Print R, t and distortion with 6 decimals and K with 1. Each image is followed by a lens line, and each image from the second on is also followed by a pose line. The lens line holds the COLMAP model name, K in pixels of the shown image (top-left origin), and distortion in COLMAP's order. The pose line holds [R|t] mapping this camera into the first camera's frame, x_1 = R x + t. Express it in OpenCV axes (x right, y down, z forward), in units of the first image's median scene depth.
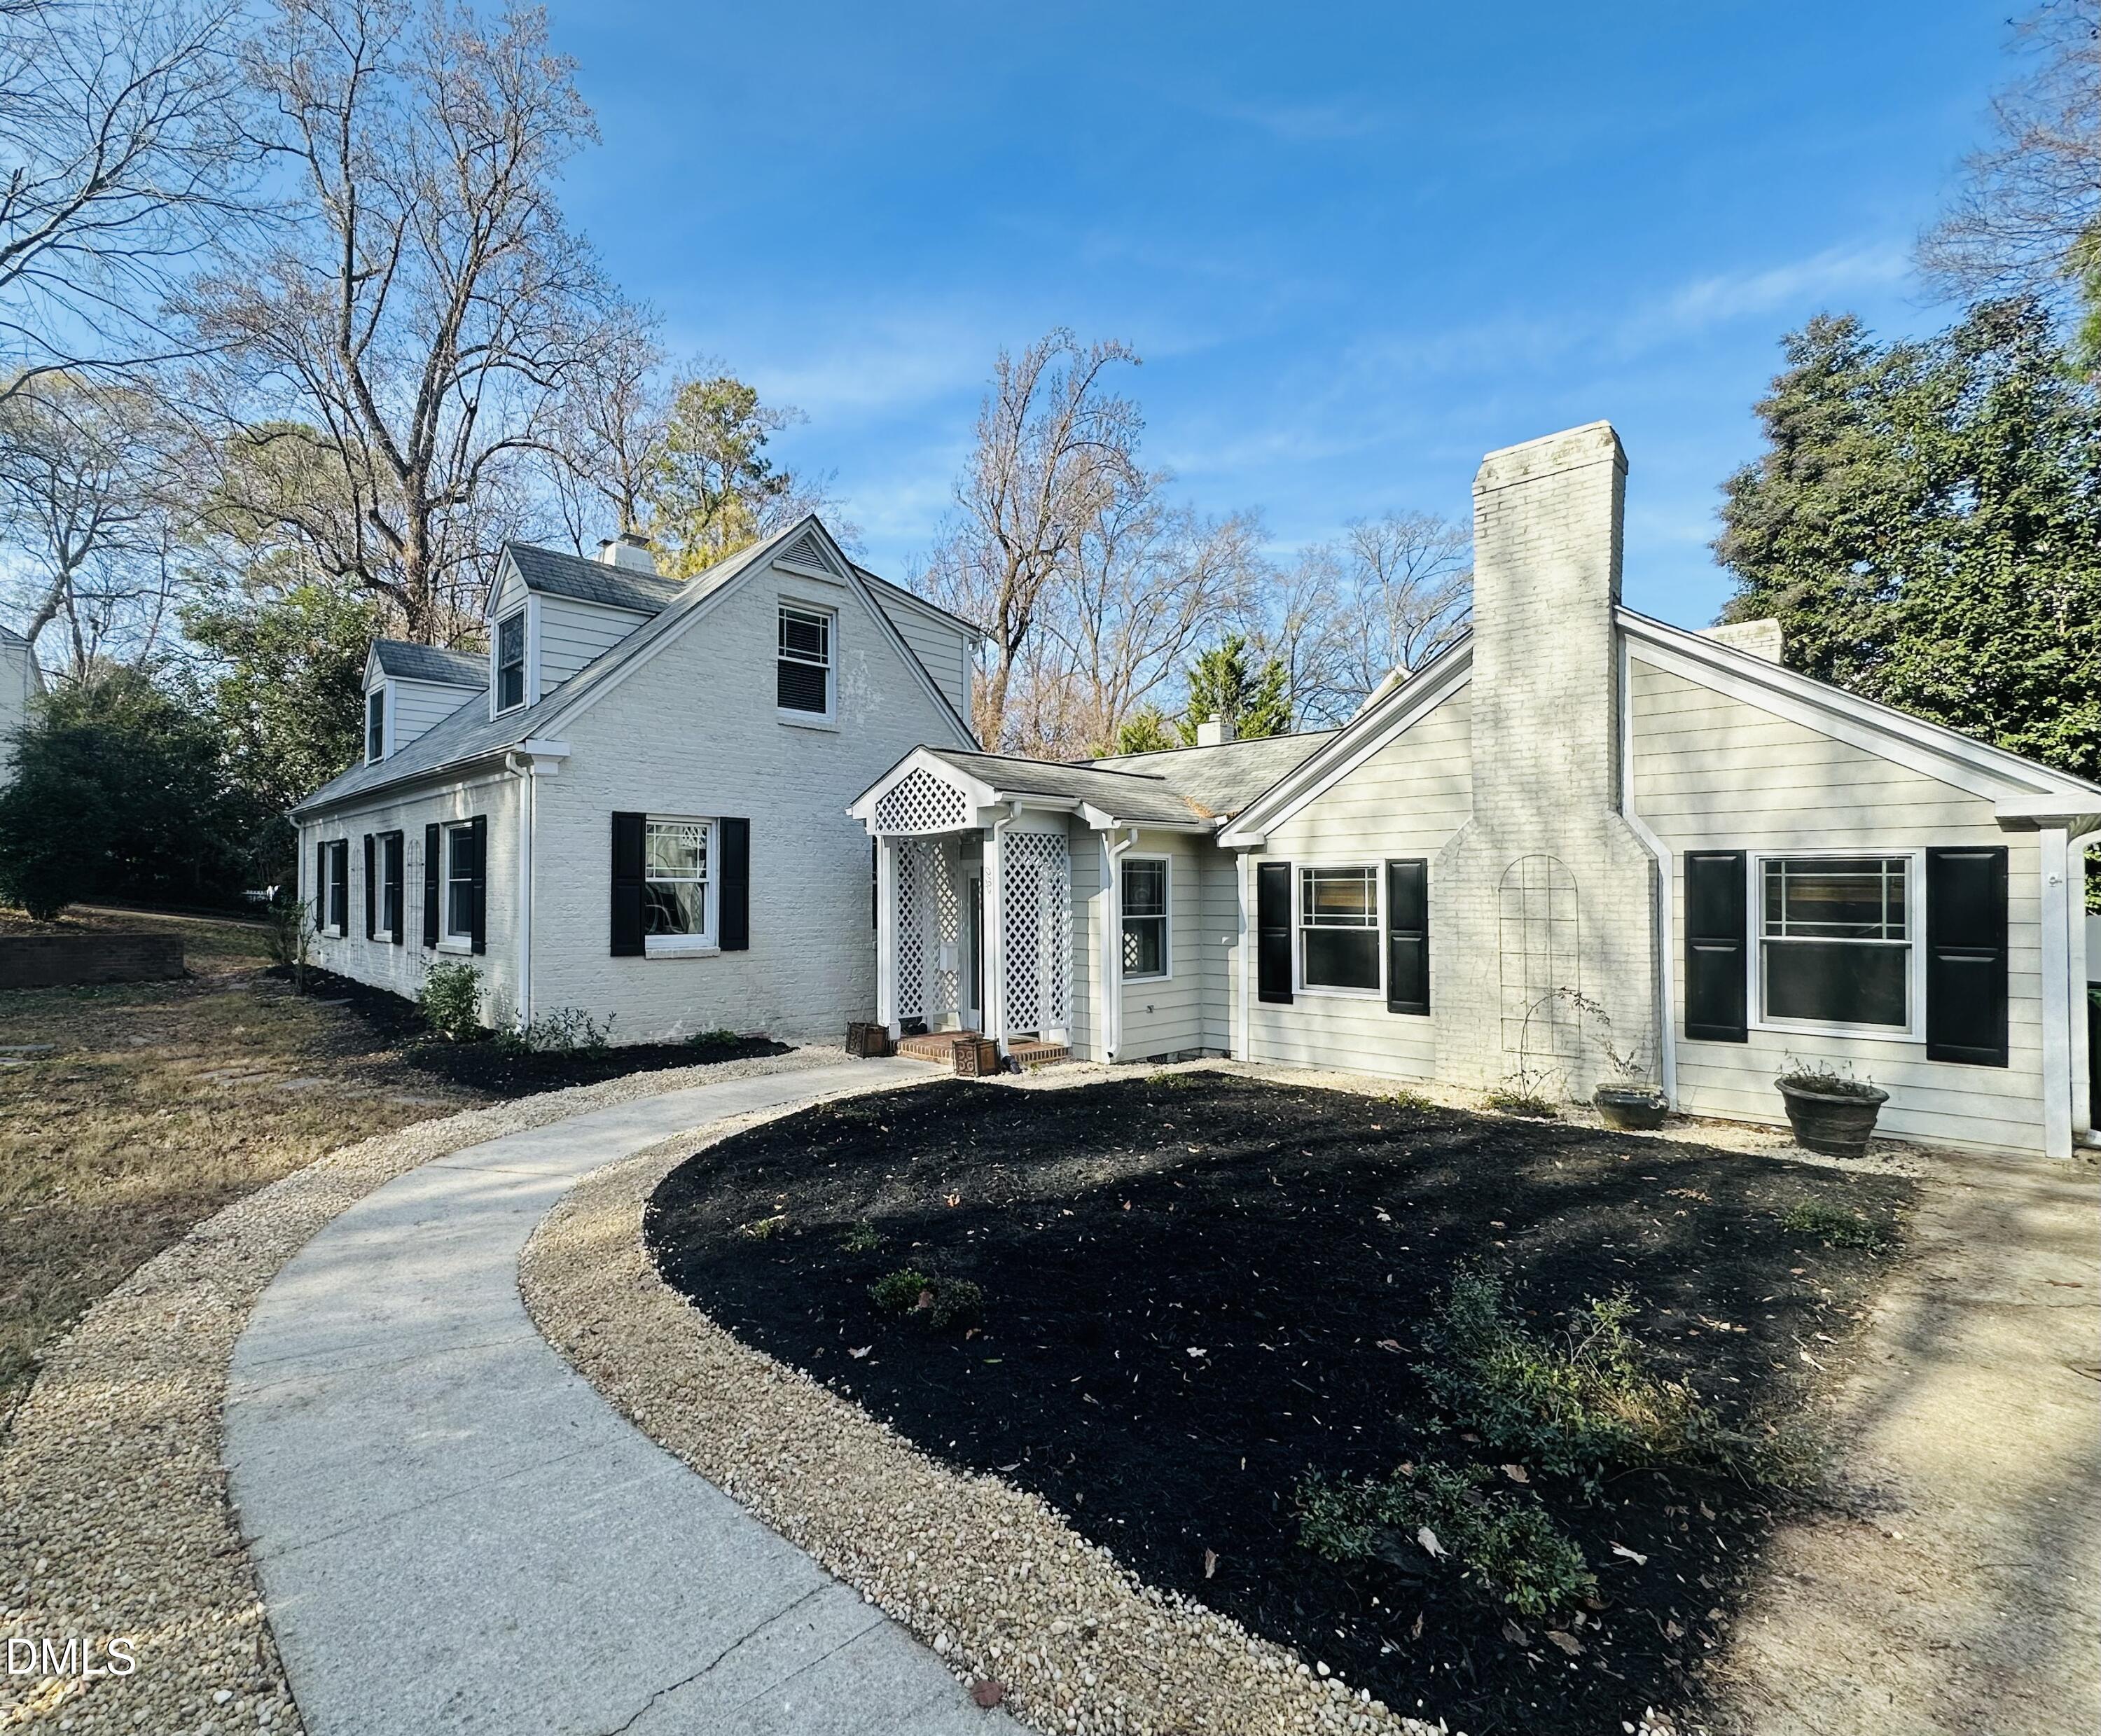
lens RADIAL K [[998.8, 0, 863.4], [0, 998.8, 872.8], [0, 0, 1]] dist [-0.002786, 0.000184]
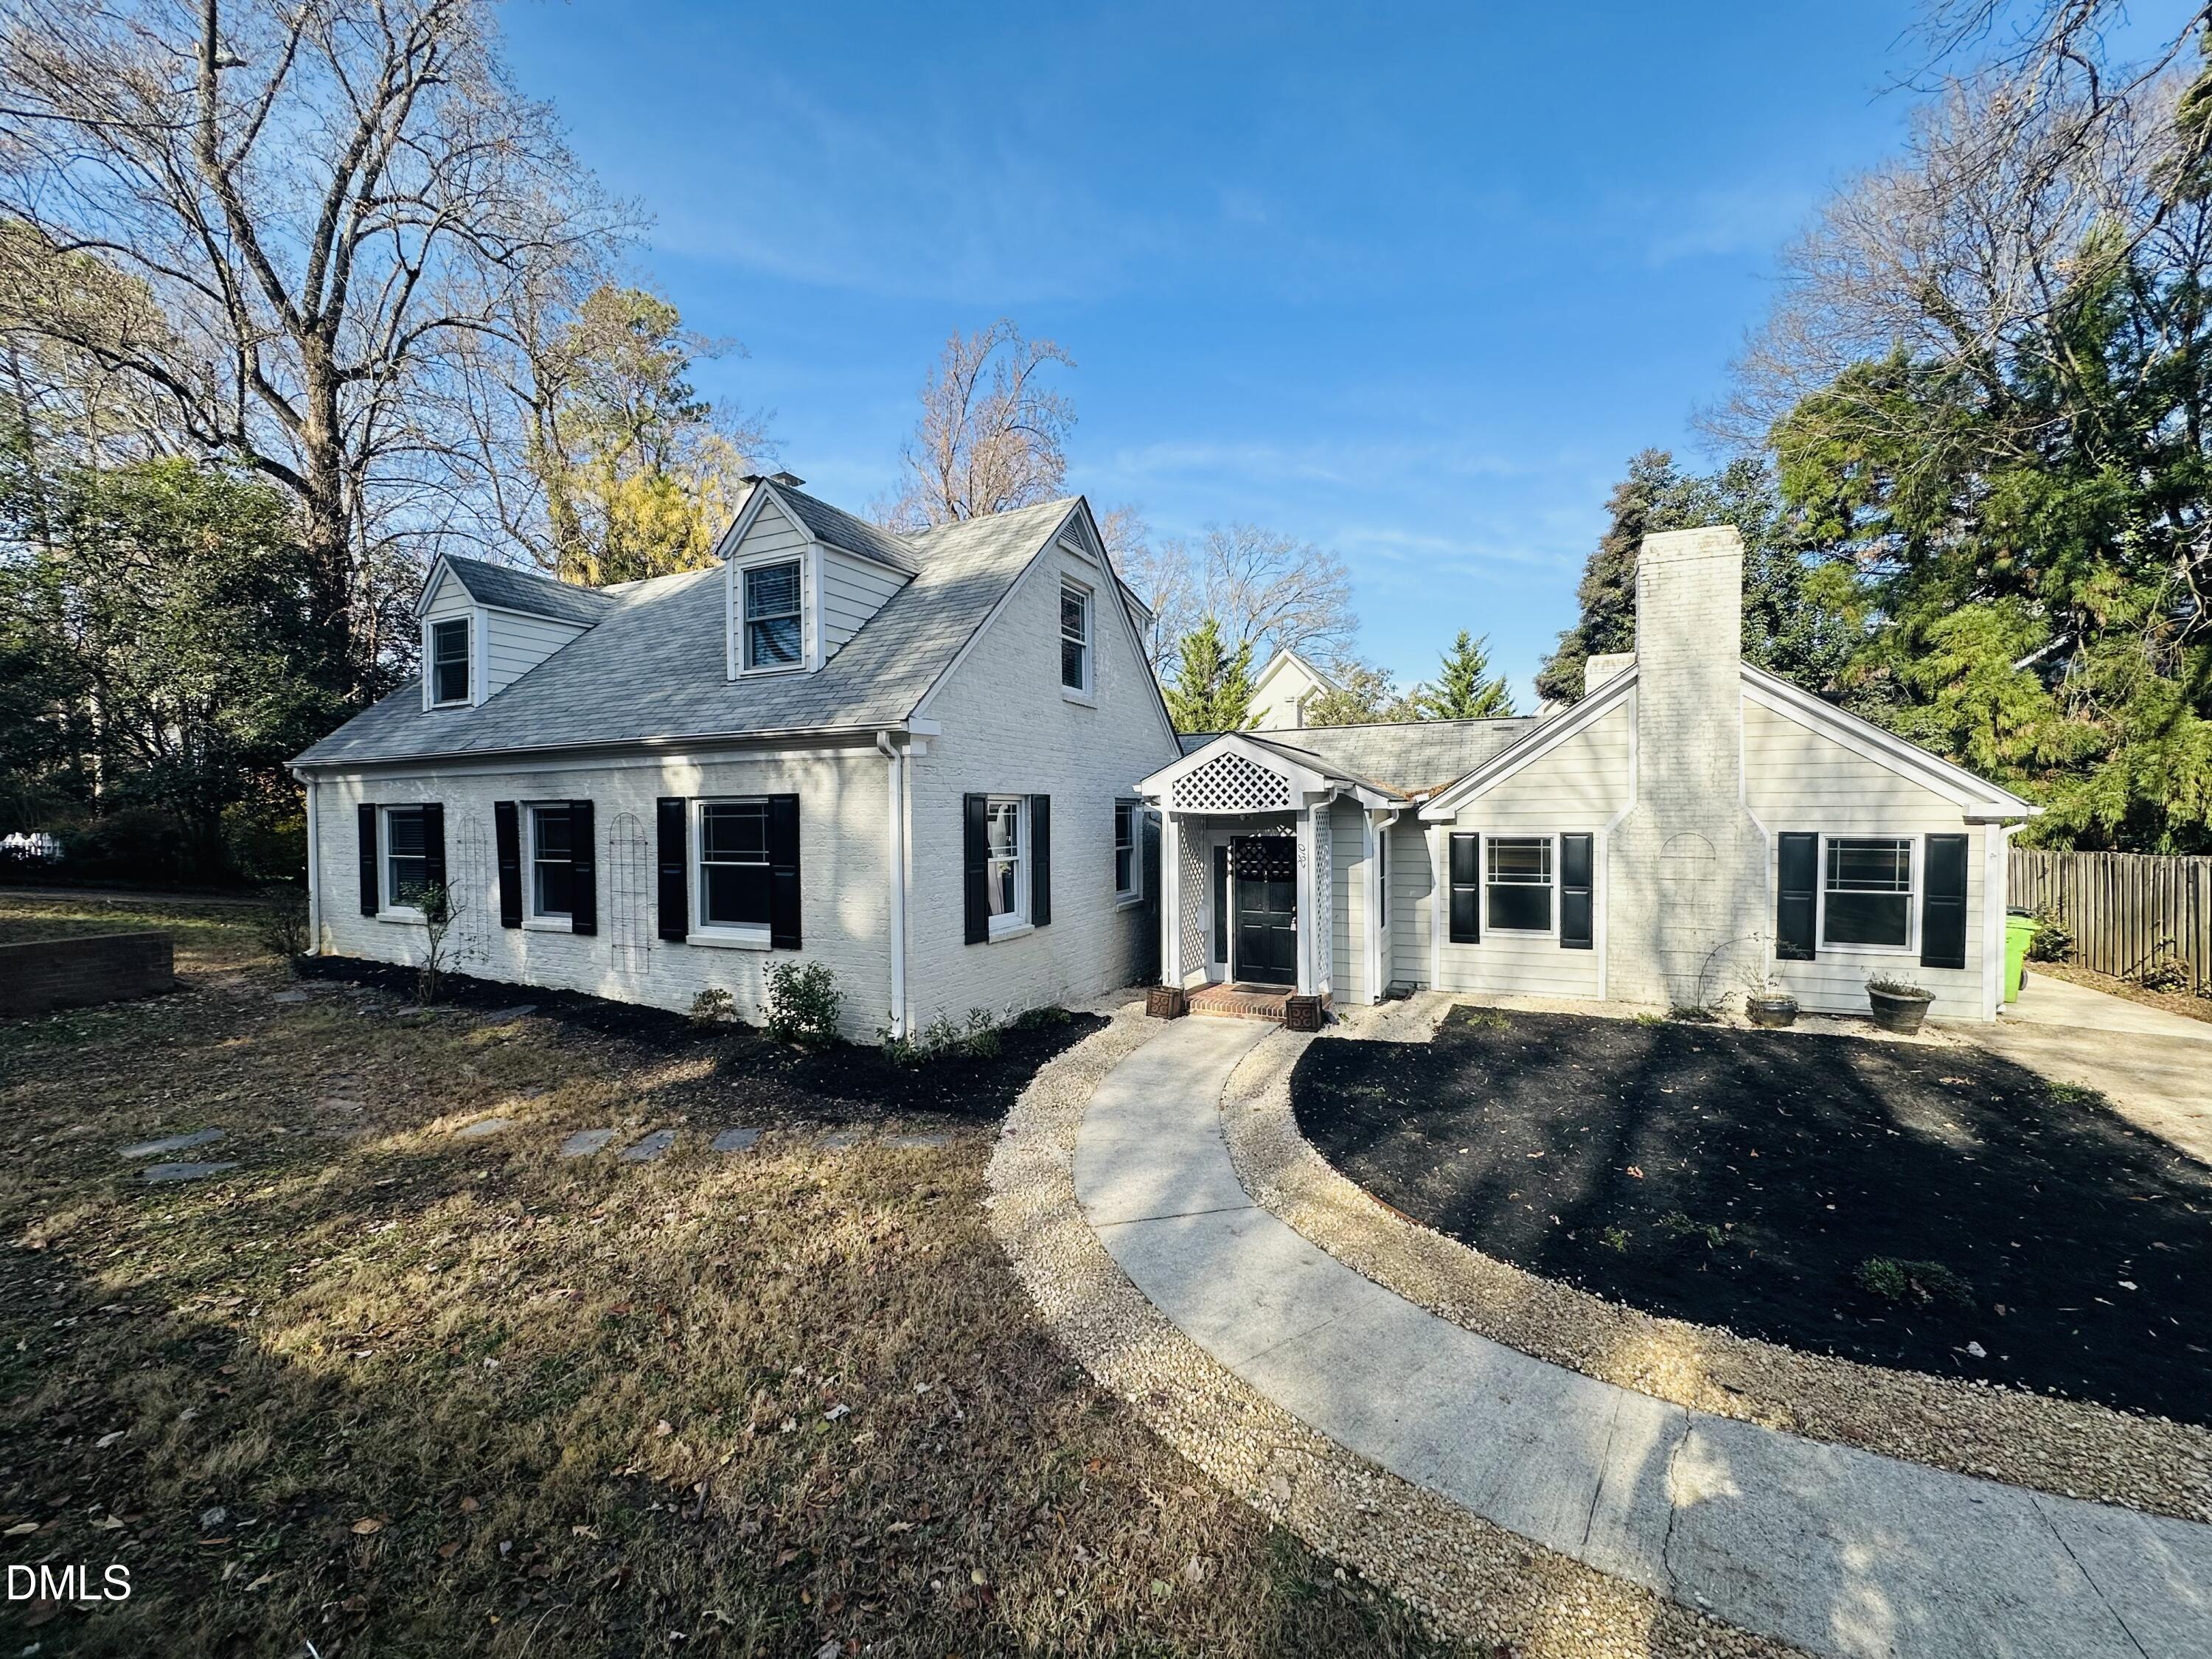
lens RADIAL K [[880.4, 0, 1105.5], [0, 880.4, 830.7], [0, 0, 1]] dist [-0.004164, 0.000913]
pose [[0.911144, -0.016258, 0.411768, -0.461238], [0.000610, 0.999274, 0.038105, -0.055816], [-0.412088, -0.034468, 0.910492, 0.175718]]
